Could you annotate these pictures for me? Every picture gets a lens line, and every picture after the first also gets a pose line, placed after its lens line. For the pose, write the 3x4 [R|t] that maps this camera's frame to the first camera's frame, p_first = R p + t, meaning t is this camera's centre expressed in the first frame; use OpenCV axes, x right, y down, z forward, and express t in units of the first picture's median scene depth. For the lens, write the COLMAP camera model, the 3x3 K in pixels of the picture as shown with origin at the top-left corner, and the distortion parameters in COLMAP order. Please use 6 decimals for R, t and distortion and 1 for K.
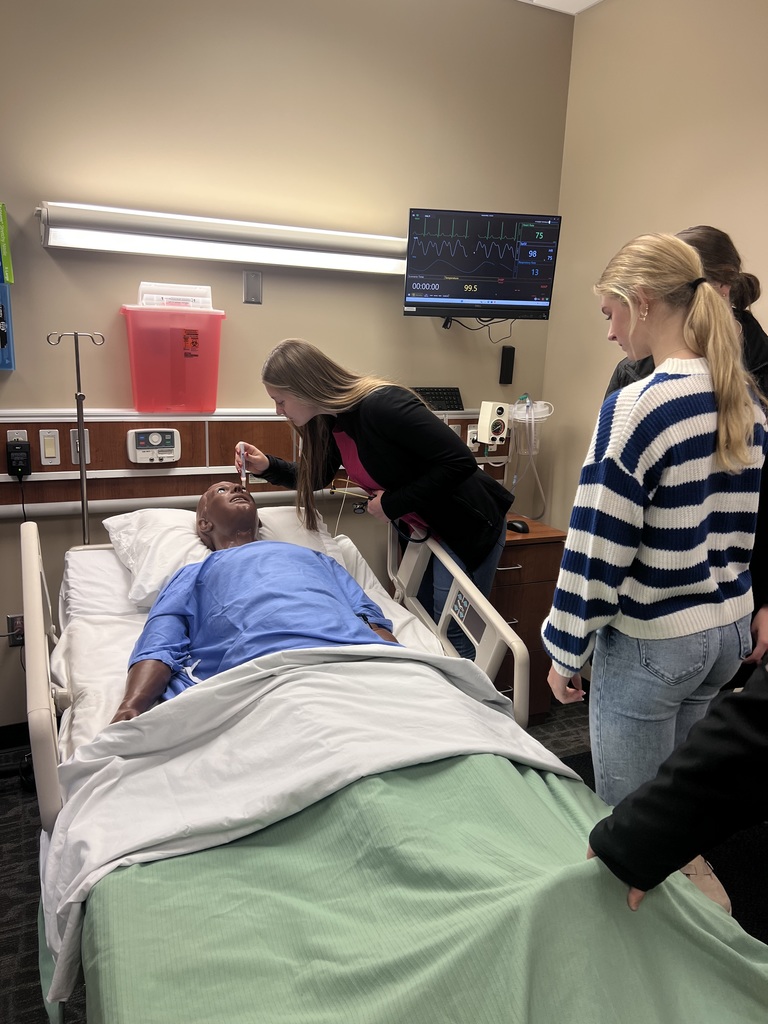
lens RADIAL K [[764.5, 0, 367.2], [0, 764.5, 515.1], [0, 0, 1]] dist [0.066528, -0.078320]
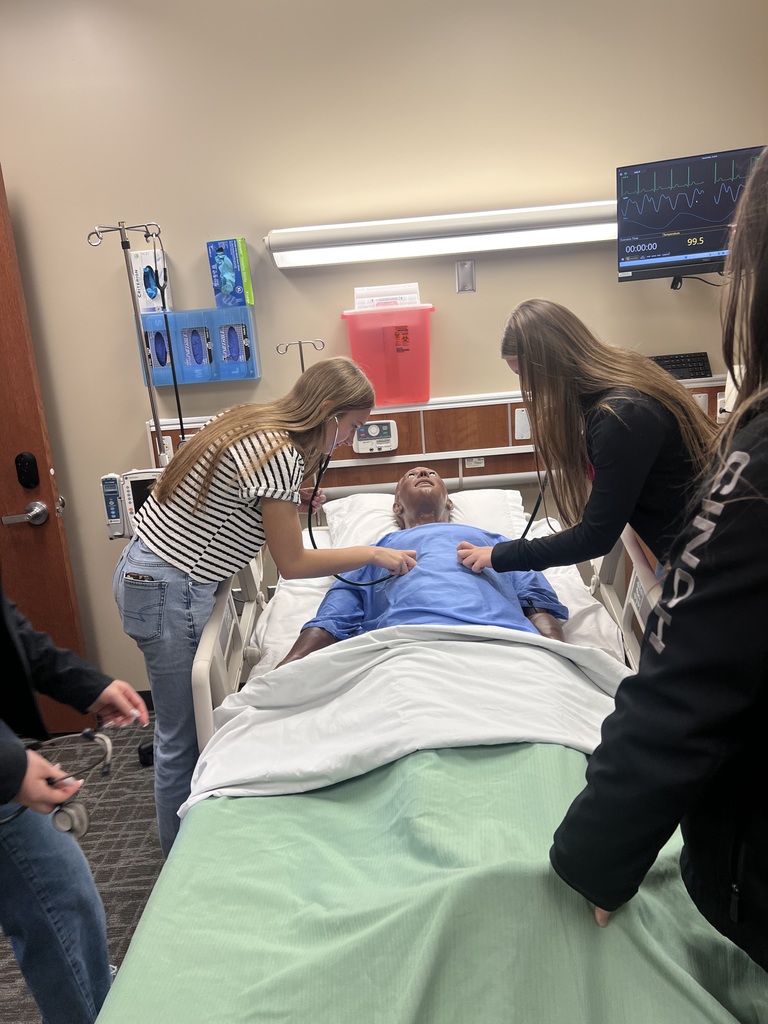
lens RADIAL K [[761.9, 0, 383.9], [0, 761.9, 505.1], [0, 0, 1]] dist [0.179909, -0.393208]
pose [[0.895209, -0.009162, -0.445553, 0.301100], [0.011907, 0.999923, 0.003363, 0.005724], [0.445488, -0.008316, 0.895249, 0.038650]]
